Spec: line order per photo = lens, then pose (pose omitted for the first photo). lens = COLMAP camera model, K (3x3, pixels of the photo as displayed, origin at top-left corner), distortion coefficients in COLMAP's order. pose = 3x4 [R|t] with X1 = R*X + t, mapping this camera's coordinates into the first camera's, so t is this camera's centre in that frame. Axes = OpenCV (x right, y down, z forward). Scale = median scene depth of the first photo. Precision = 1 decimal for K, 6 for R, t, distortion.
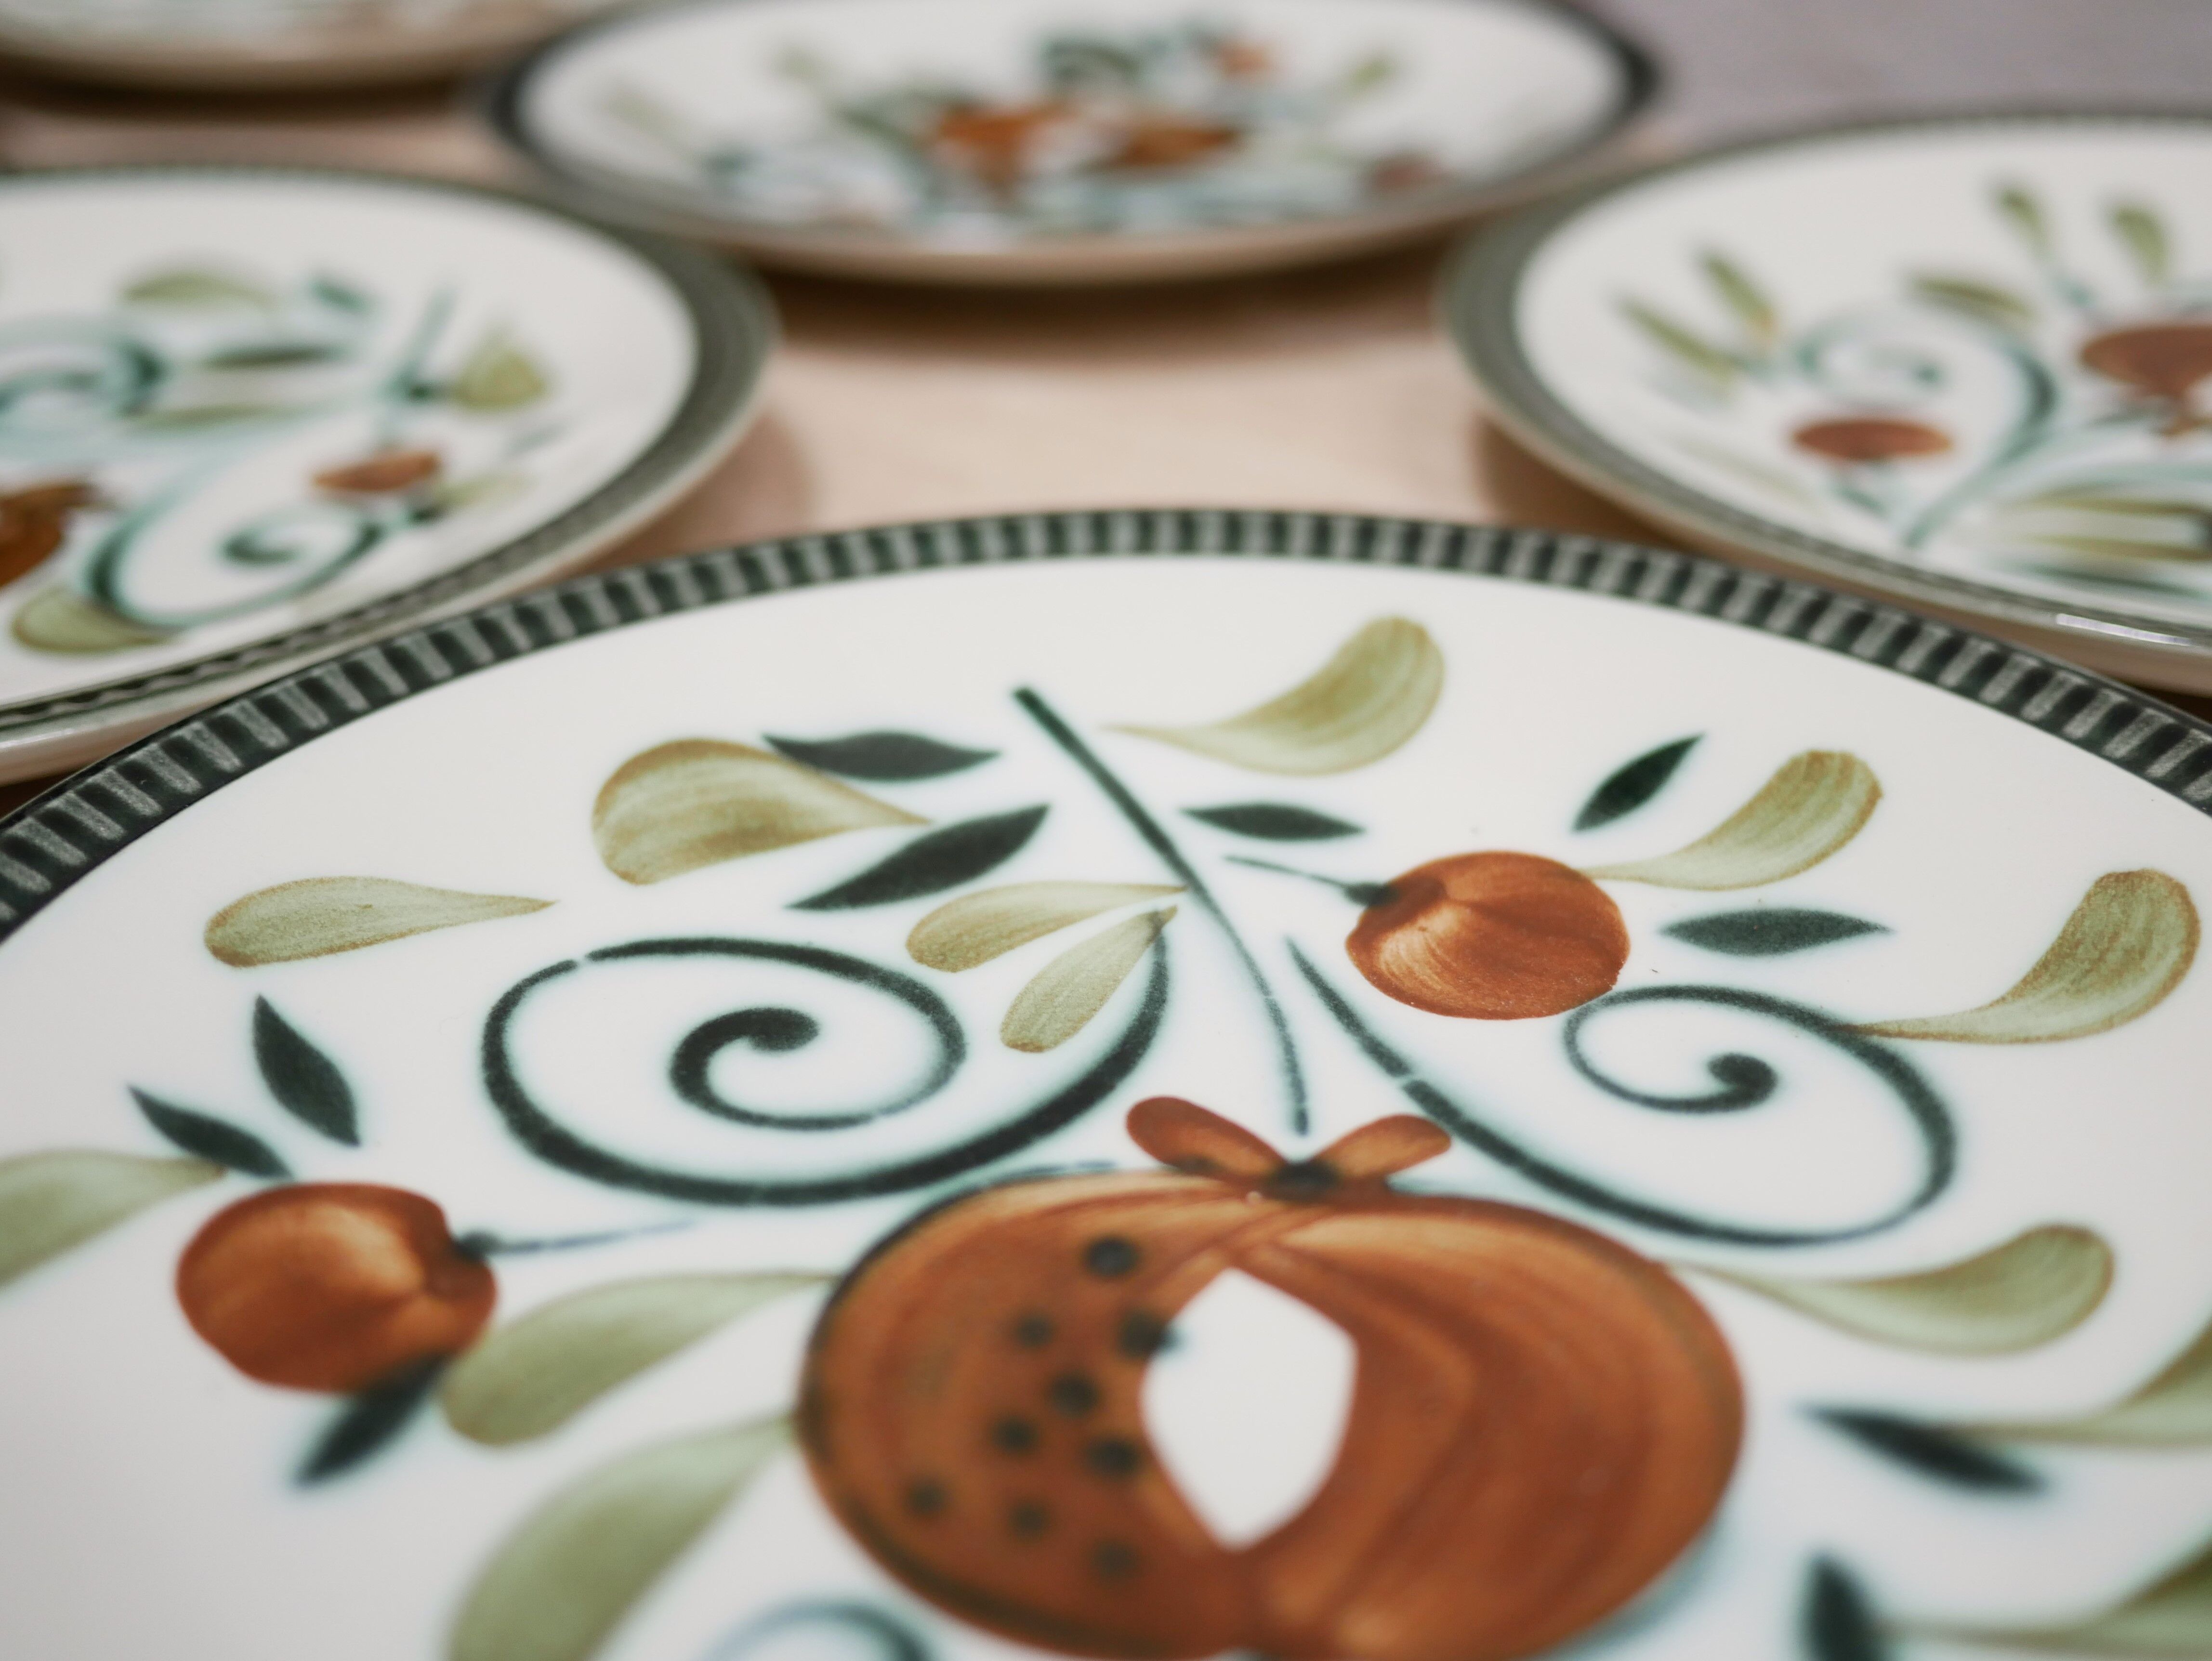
lens RADIAL K [[2597.7, 0, 1106.0], [0, 2597.7, 830.5], [0, 0, 1]] dist [-0.020205, 0.016537]
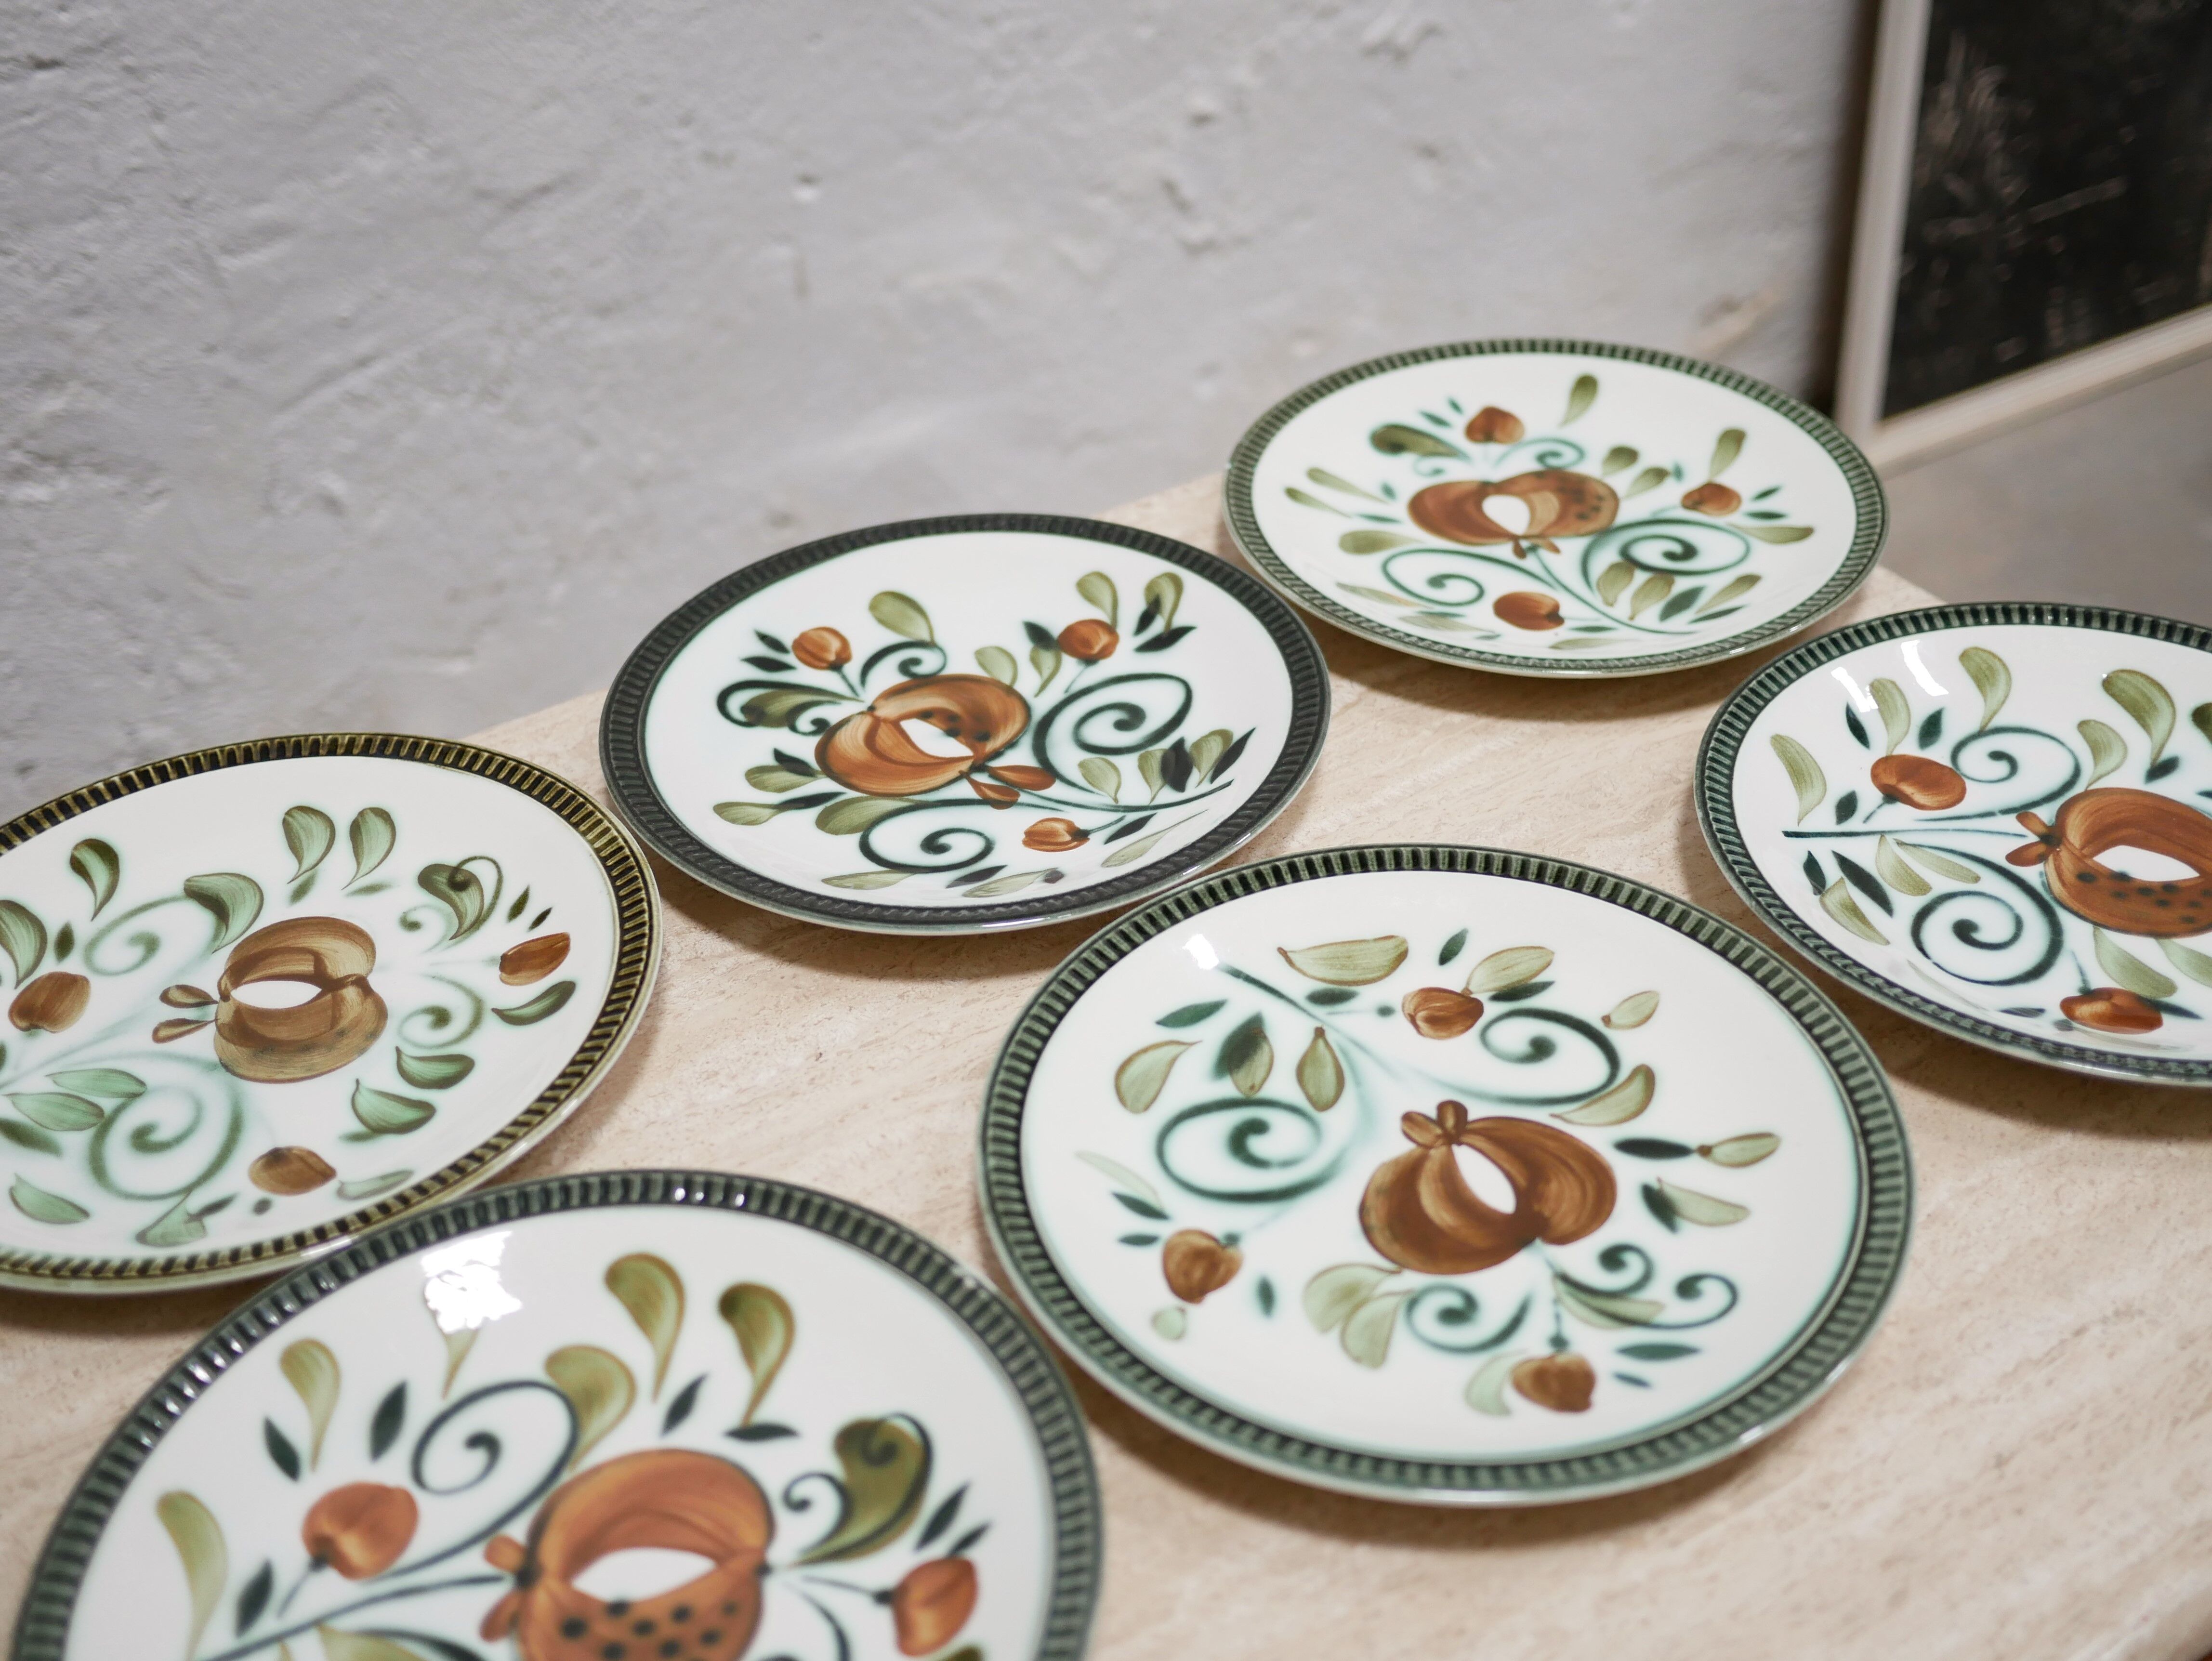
lens RADIAL K [[2483.2, 0, 1133.5], [0, 2483.2, 831.7], [0, 0, 1]] dist [-0.019847, 0.033614]
pose [[0.259738, -0.582207, 0.770435, -2.577396], [0.496815, 0.764698, 0.410379, -1.703397], [-0.828076, 0.276173, 0.487871, 0.351756]]
